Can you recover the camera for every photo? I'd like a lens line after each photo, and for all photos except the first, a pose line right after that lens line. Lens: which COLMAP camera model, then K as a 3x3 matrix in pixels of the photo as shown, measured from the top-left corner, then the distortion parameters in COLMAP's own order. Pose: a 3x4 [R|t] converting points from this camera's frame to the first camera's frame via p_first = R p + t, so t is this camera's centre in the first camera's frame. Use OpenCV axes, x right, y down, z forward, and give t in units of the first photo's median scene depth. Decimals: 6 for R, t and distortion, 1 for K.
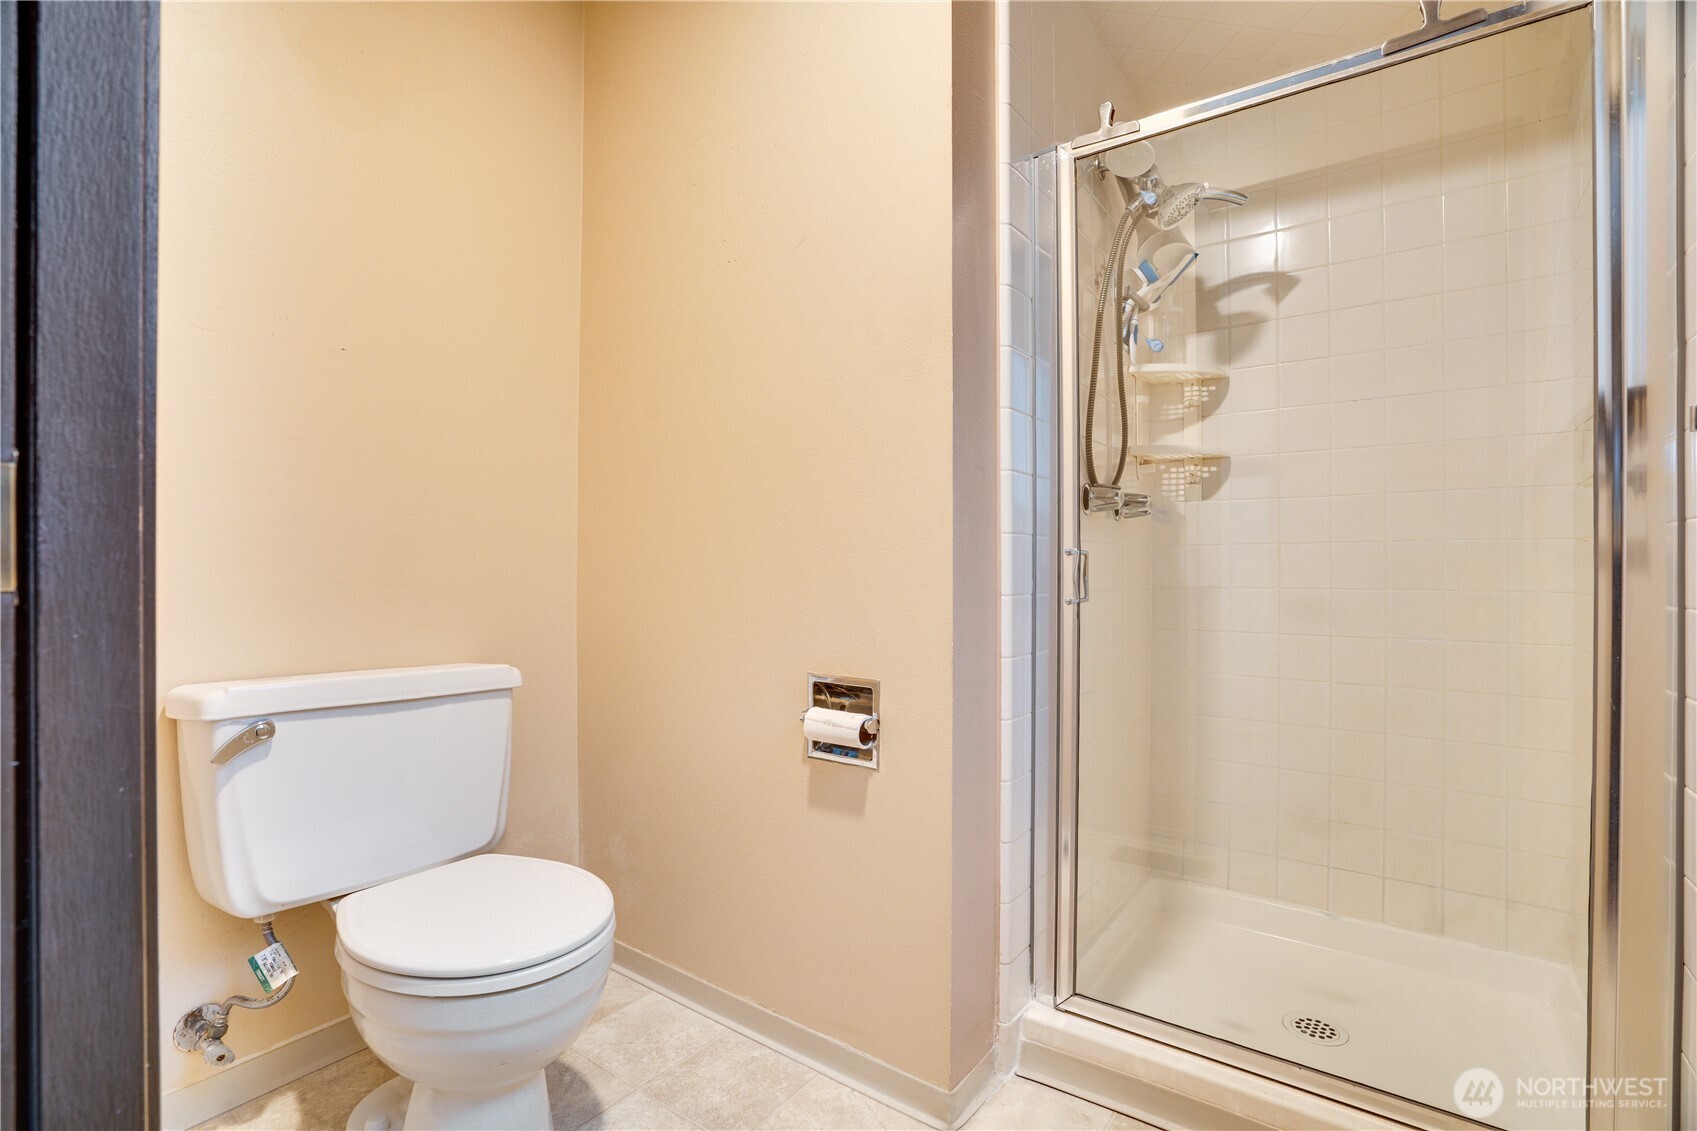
lens RADIAL K [[787.3, 0, 845.5], [0, 787.3, 568.7], [0, 0, 1]] dist [-0.049414, 0.017479]
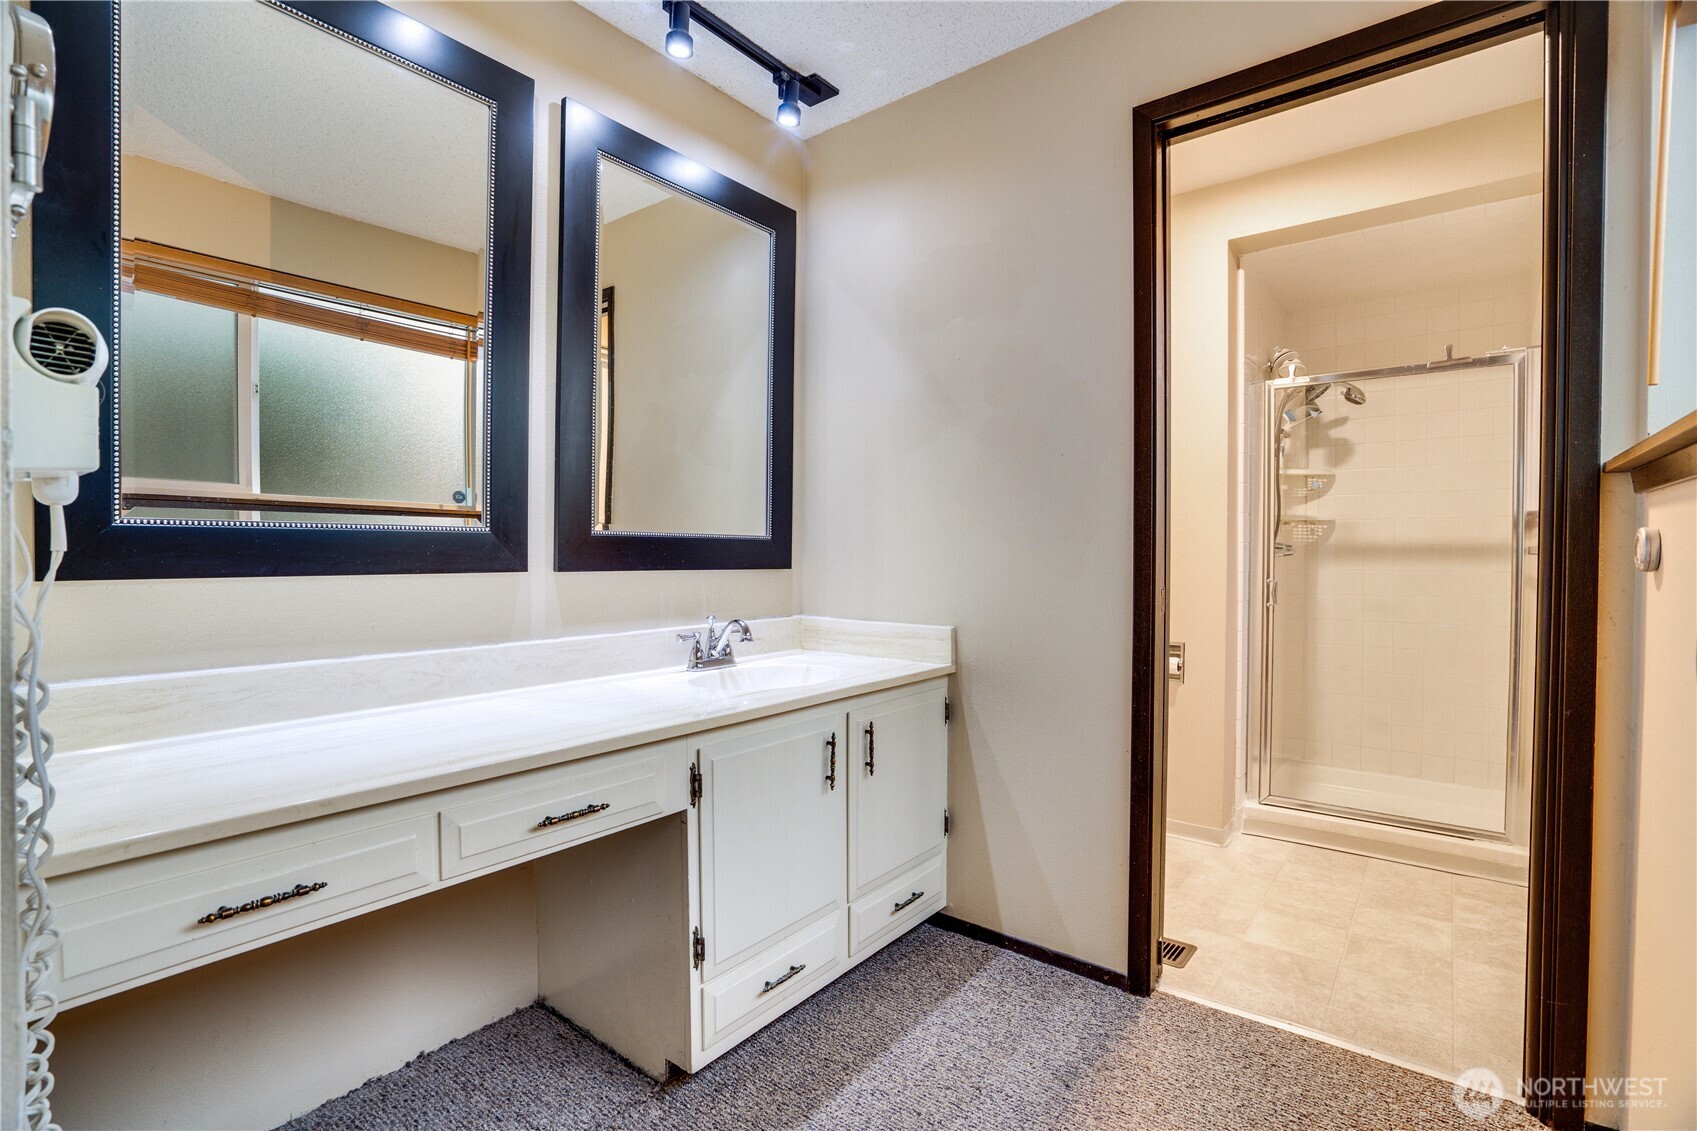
lens RADIAL K [[787.3, 0, 848.9], [0, 787.3, 573.9], [0, 0, 1]] dist [-0.049414, 0.017479]
pose [[0.999476, -0.000599, -0.032351, -0.556888], [0.001283, 0.999776, 0.021119, -0.062675], [0.032332, -0.021150, 0.999253, -0.798560]]
